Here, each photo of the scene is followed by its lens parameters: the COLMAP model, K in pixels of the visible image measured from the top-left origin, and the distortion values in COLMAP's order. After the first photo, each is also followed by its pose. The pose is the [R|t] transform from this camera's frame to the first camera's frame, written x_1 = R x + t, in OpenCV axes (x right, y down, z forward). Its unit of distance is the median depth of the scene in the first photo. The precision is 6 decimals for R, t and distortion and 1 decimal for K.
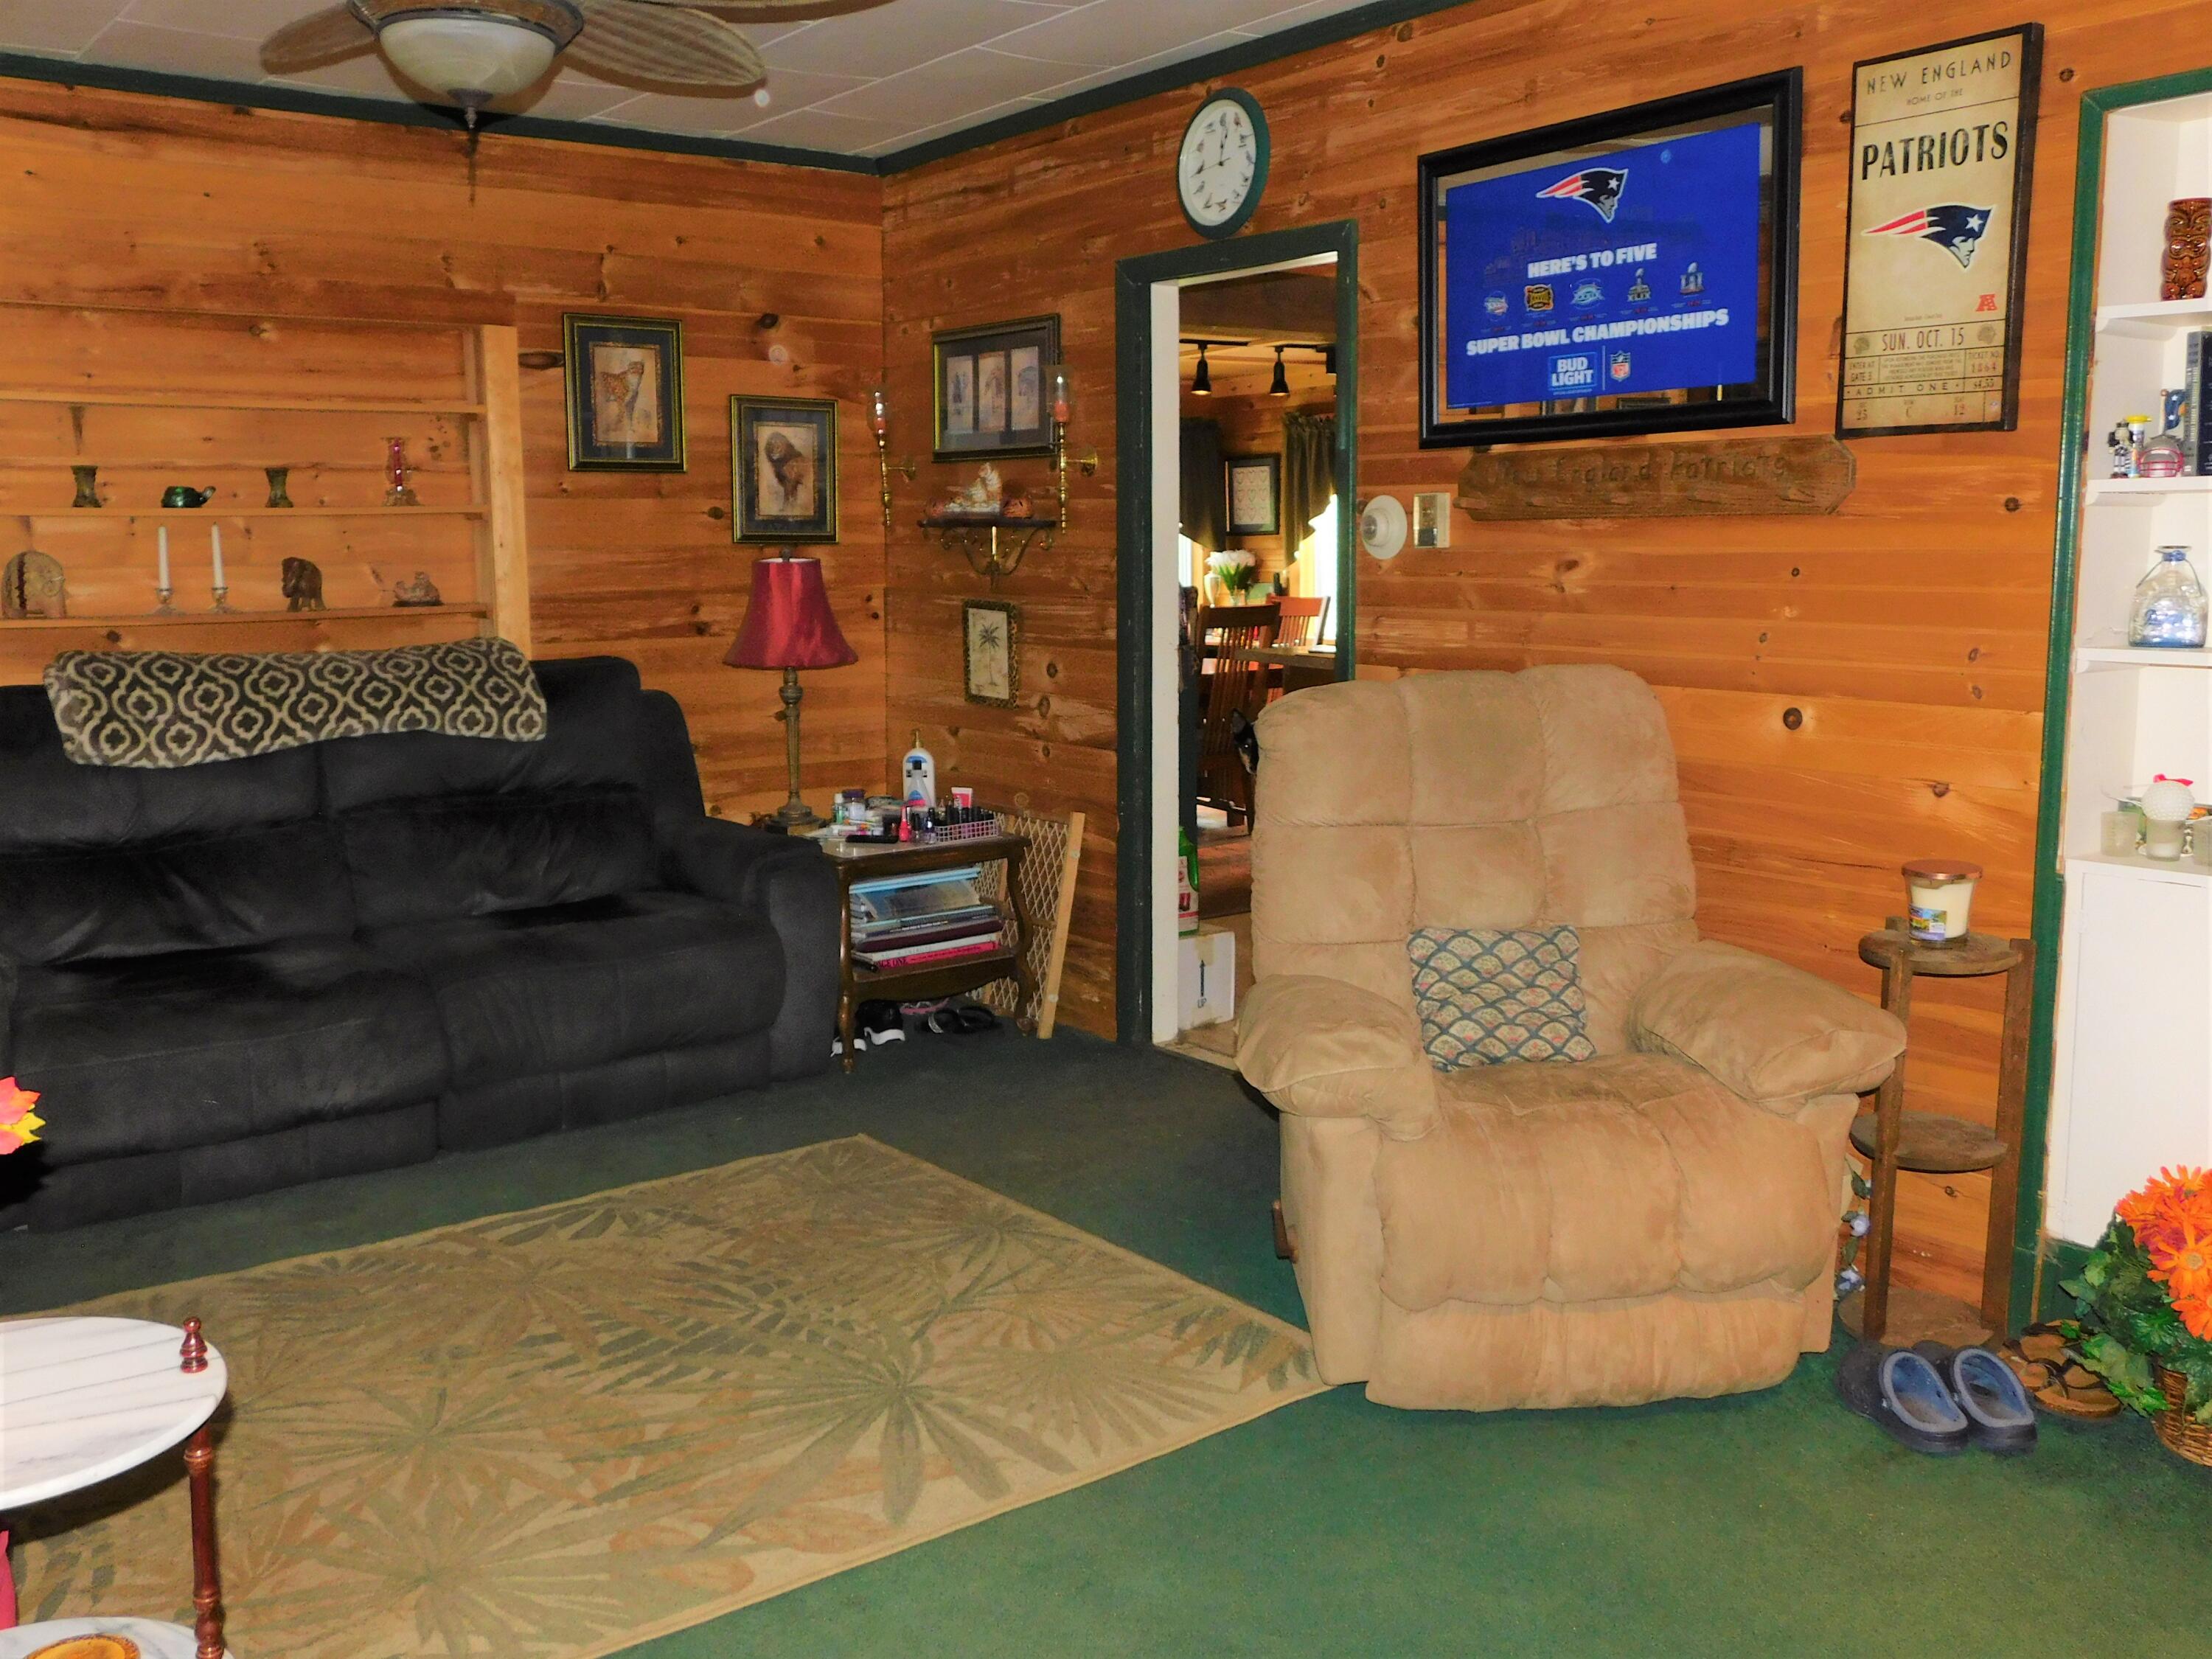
lens RADIAL K [[1953.4, 0, 1106.0], [0, 1953.4, 829.5], [0, 0, 1]] dist [0.001420, 0.004462]
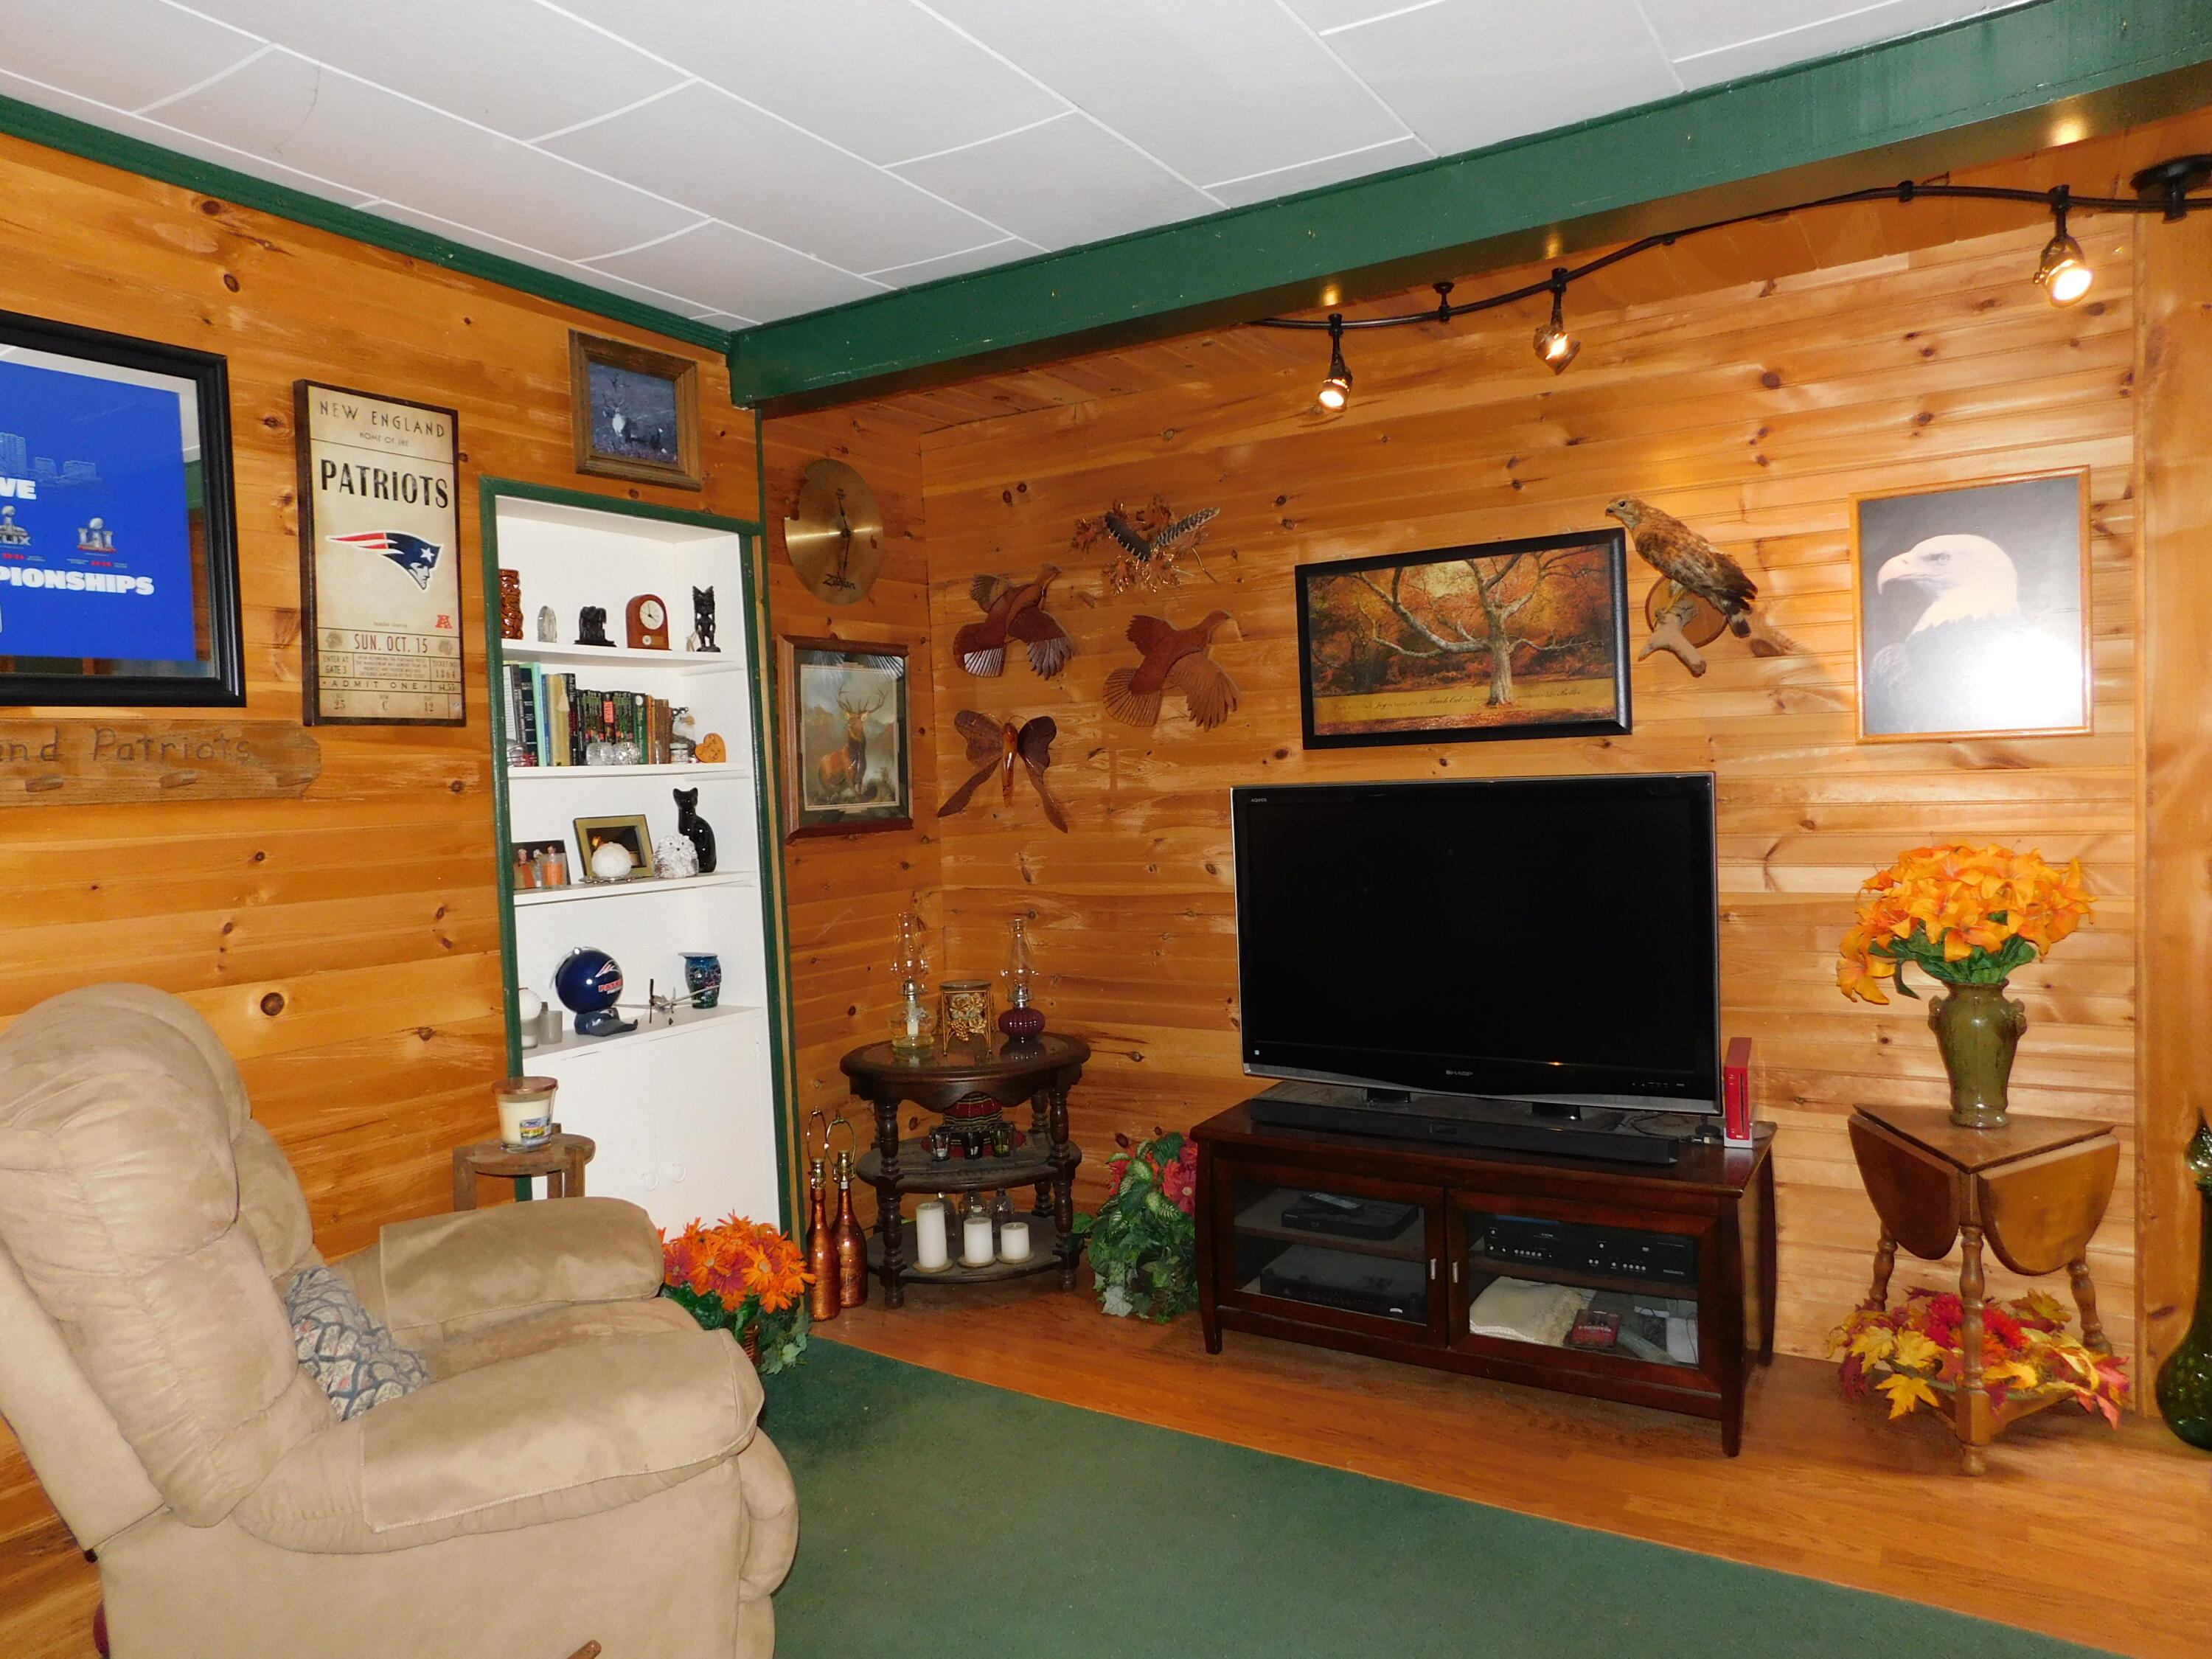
lens RADIAL K [[1477.9, 0, 1106.0], [0, 1477.9, 829.5], [0, 0, 1]] dist [-0.059566, 0.054005]
pose [[-0.361119, -0.014346, 0.932409, -0.514972], [0.176717, 0.980711, 0.083531, -0.139020], [-0.915622, 0.194937, -0.351618, 0.918225]]
